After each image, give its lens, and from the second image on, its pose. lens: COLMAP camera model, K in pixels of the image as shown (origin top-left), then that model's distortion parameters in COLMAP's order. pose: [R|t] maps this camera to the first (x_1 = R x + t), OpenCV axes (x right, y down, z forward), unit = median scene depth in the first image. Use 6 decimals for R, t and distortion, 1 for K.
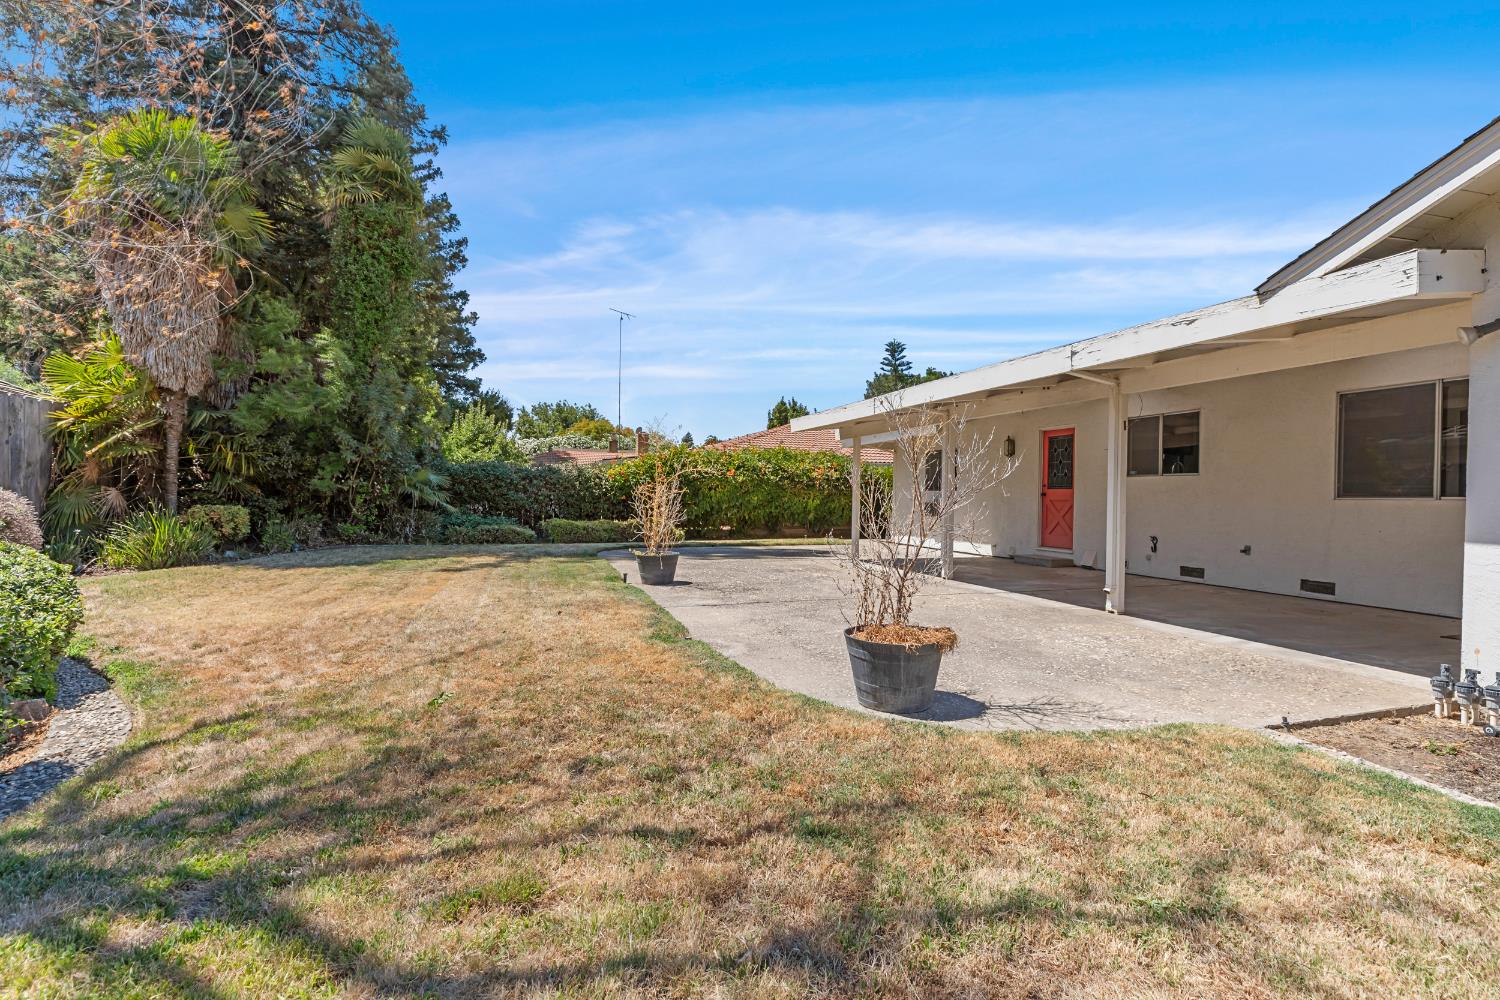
lens RADIAL K [[675.0, 0, 757.9], [0, 675.0, 494.8], [0, 0, 1]] dist [0.003129, 0.000082]
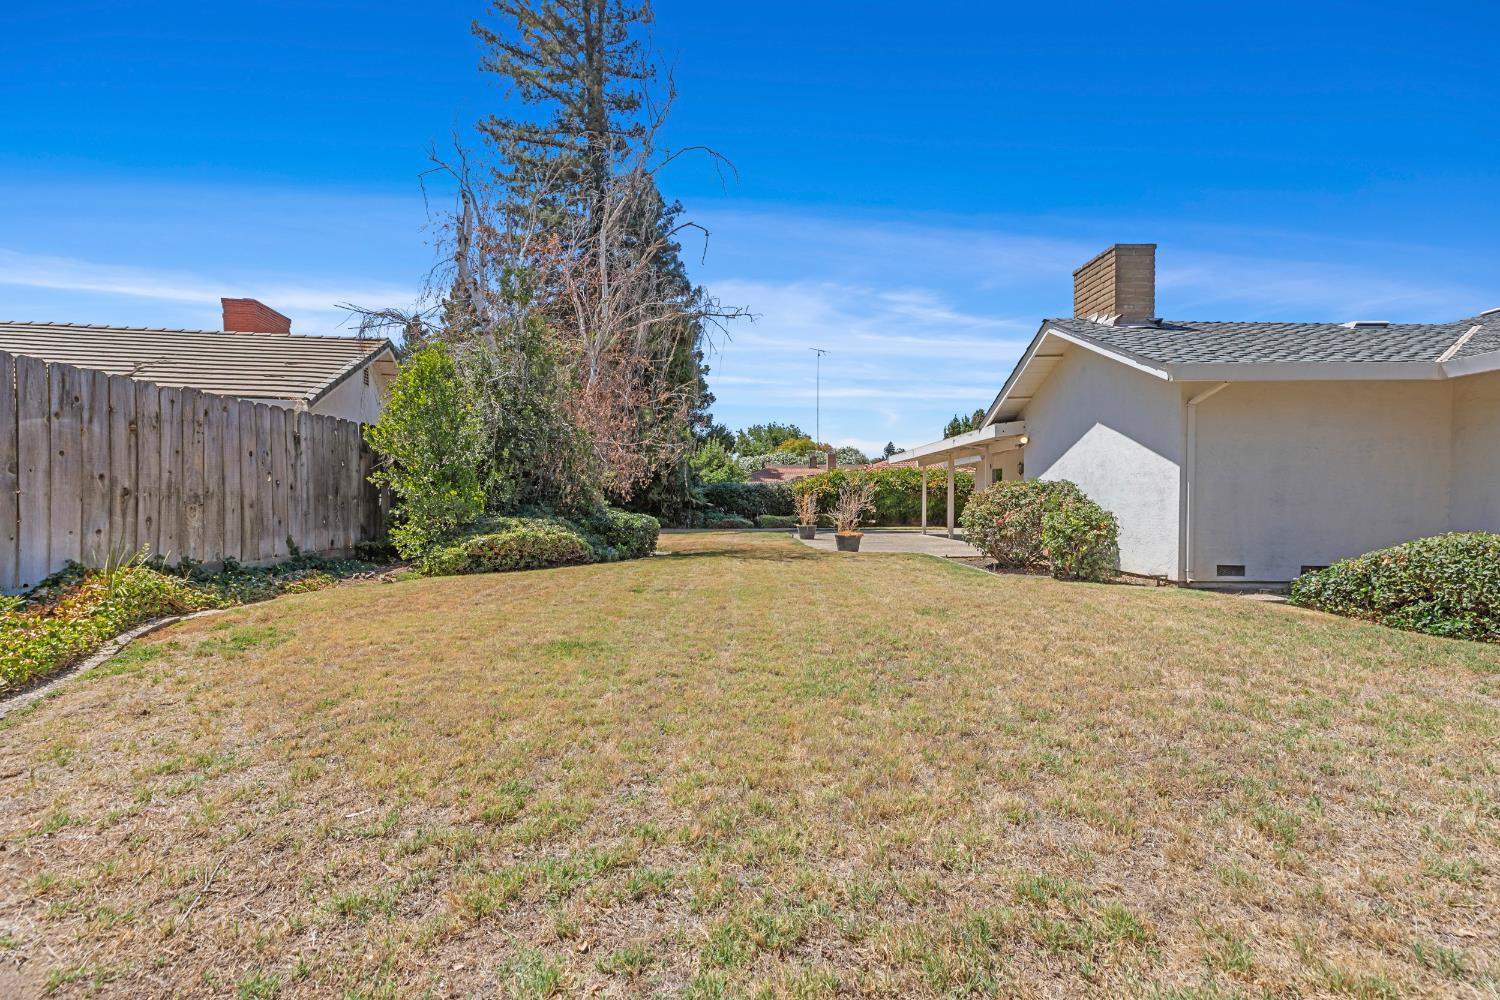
lens RADIAL K [[679.4, 0, 754.9], [0, 679.4, 510.5], [0, 0, 1]] dist [-0.000003, 0.000014]
pose [[0.951305, -0.008497, -0.308135, 0.081113], [0.012295, 0.999870, 0.010386, 0.002657], [0.308006, -0.013669, 0.951286, -0.252443]]
